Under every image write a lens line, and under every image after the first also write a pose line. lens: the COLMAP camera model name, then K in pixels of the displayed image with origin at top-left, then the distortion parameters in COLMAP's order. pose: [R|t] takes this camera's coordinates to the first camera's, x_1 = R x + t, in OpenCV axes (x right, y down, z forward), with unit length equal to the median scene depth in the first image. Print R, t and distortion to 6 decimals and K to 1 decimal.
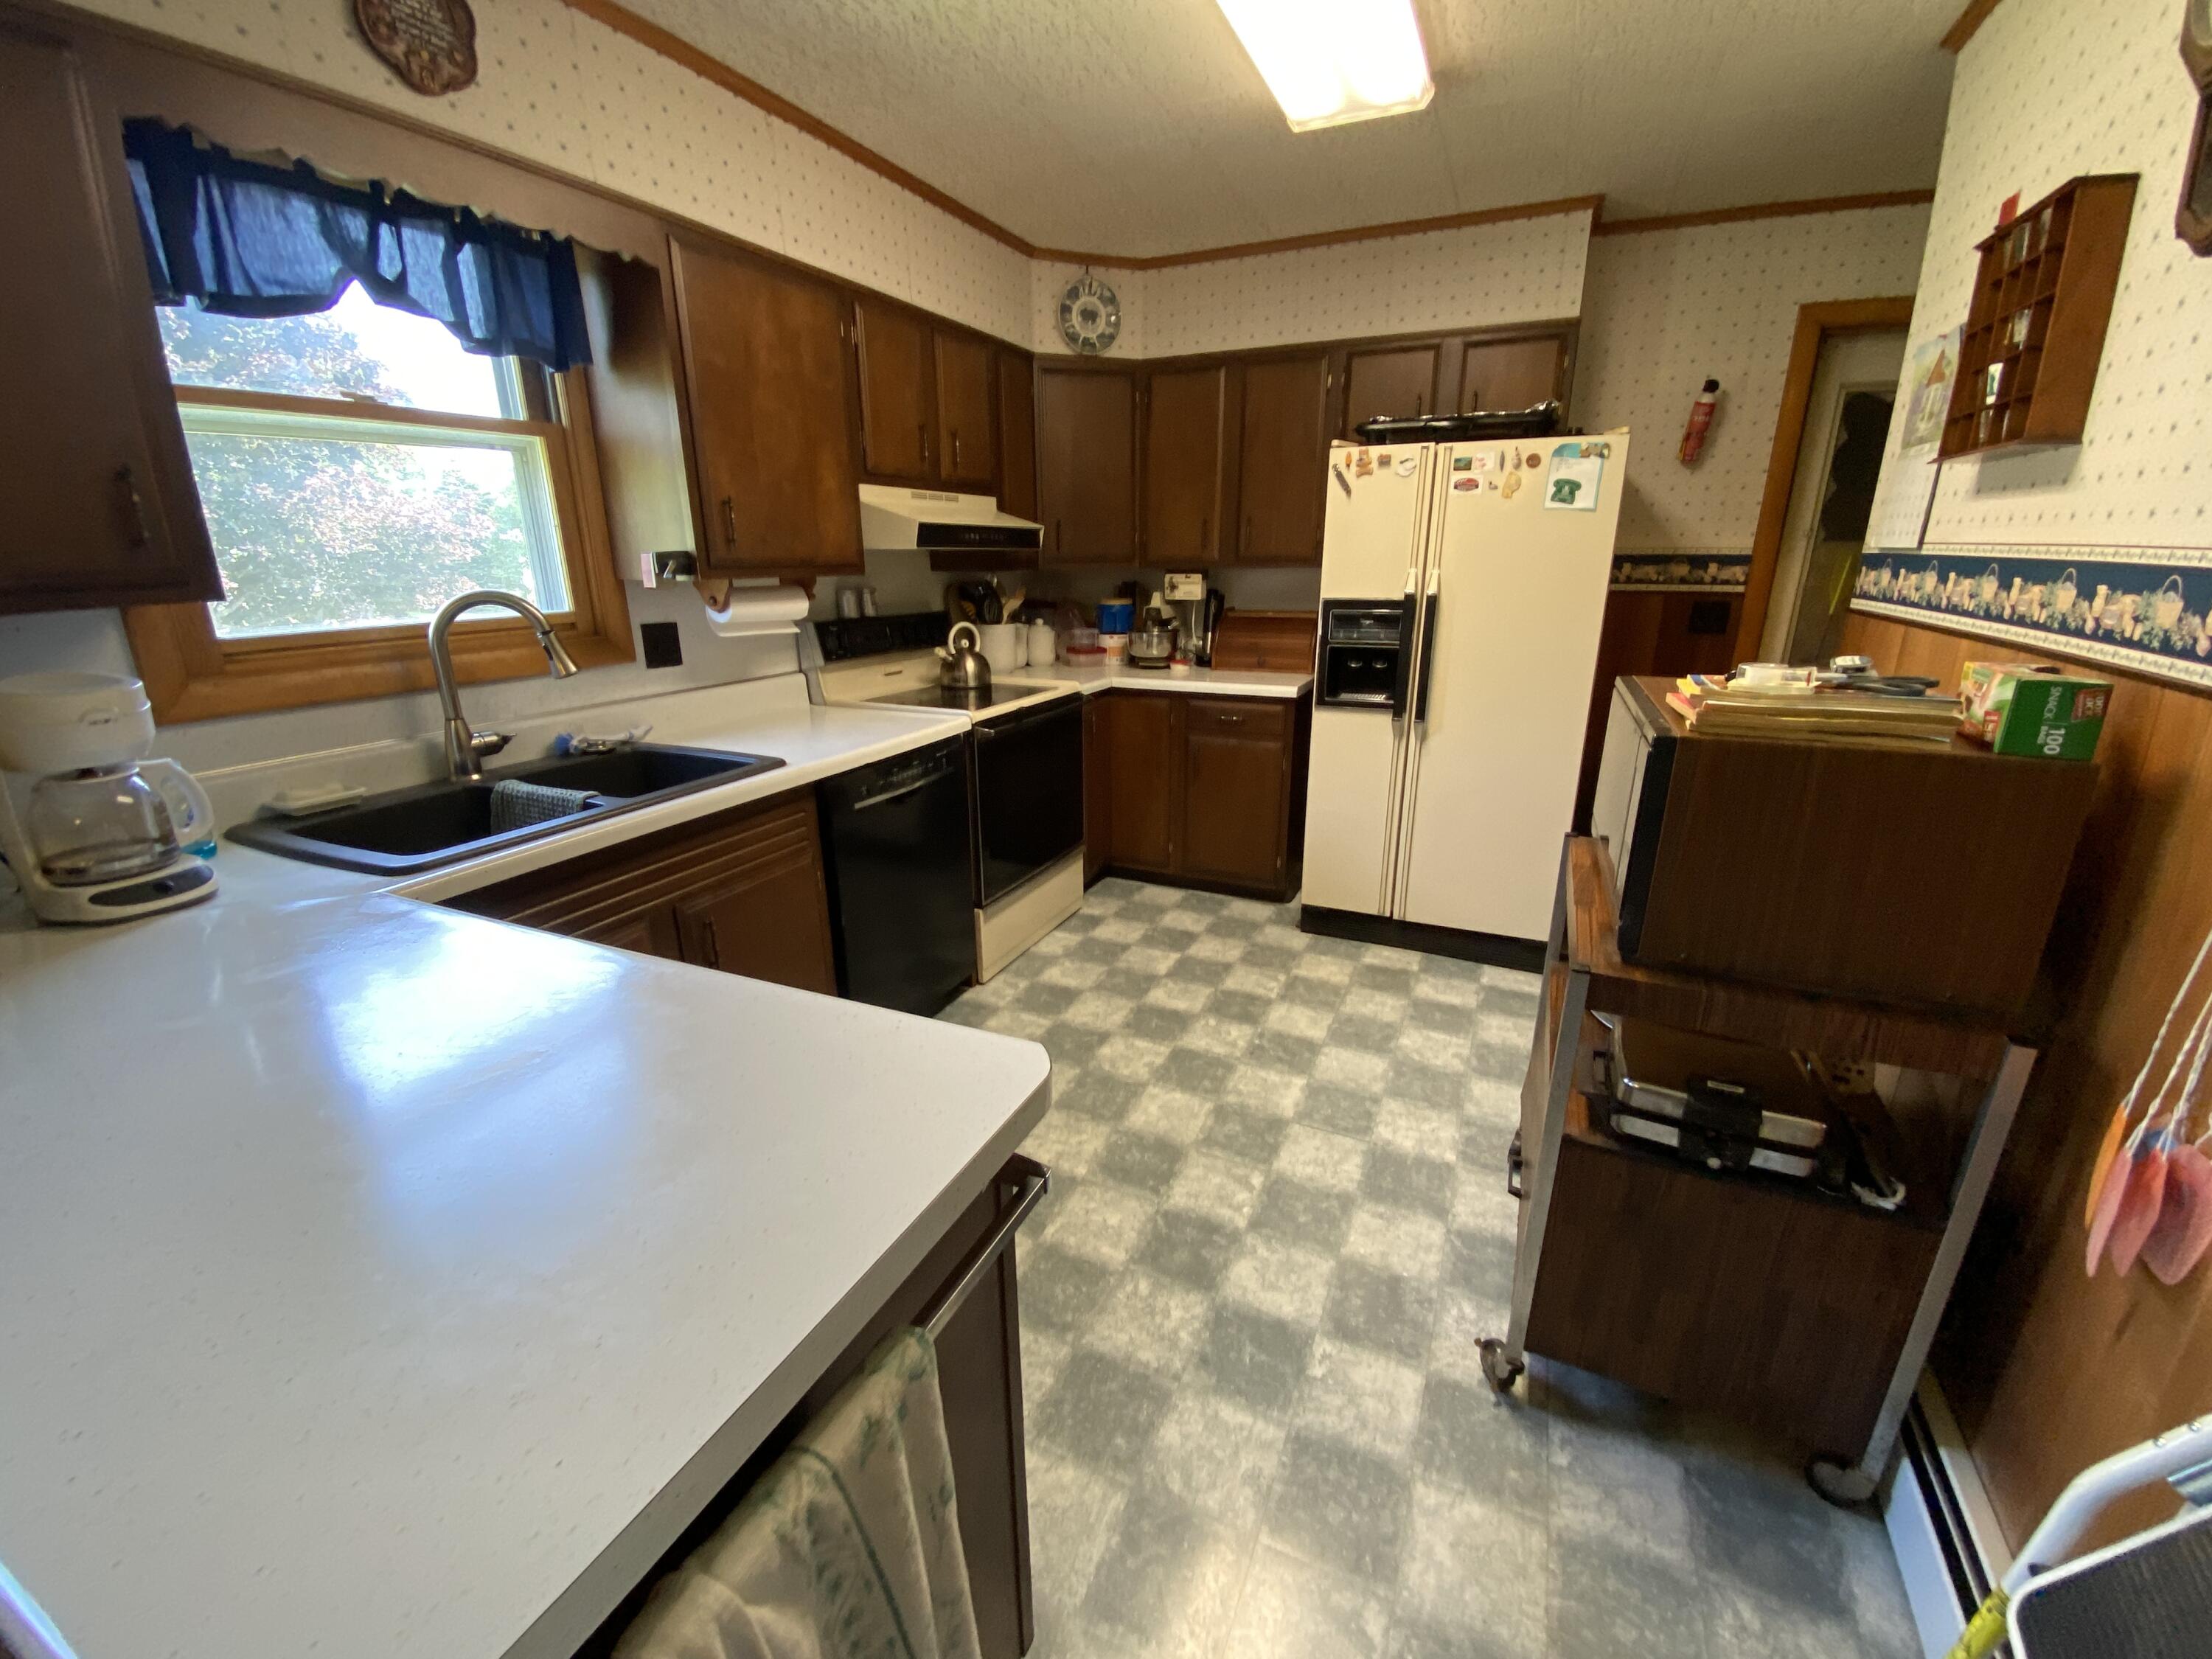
lens RADIAL K [[914.2, 0, 1084.7], [0, 914.2, 832.5], [0, 0, 1]] dist [0.002040, -0.006417]
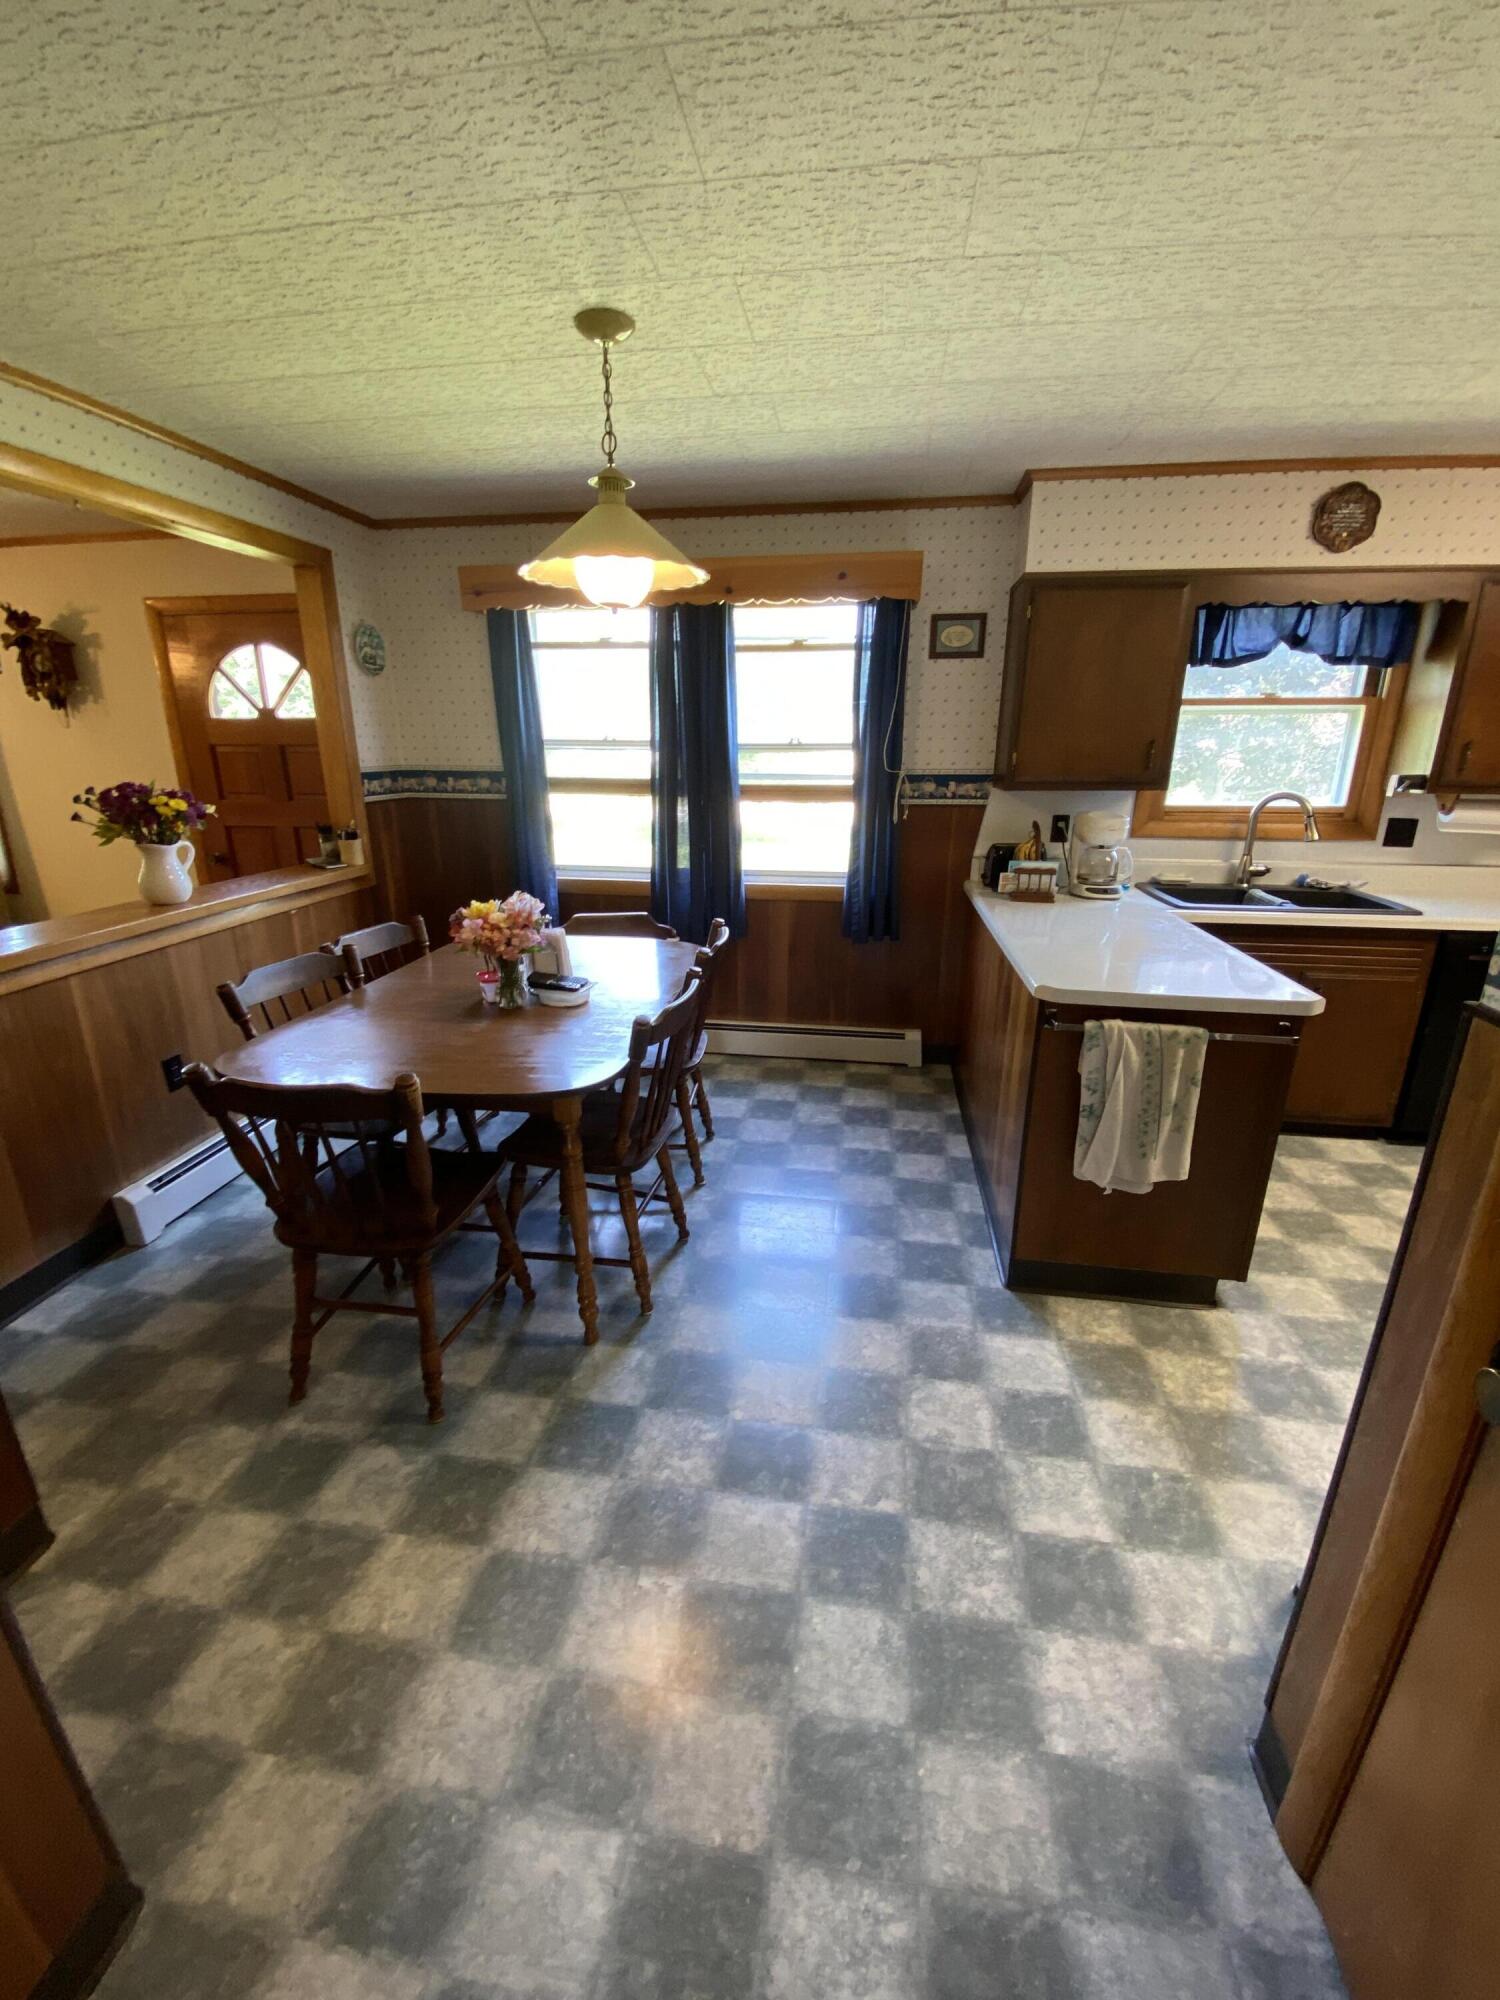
lens RADIAL K [[826.6, 0, 750.8], [0, 826.6, 991.8], [0, 0, 1]] dist [0.002040, -0.006417]
pose [[0.296059, 0.284945, -0.911677, 0.705183], [-0.286514, 0.937007, 0.199819, 0.103178], [0.911185, 0.202050, 0.359050, -0.557648]]
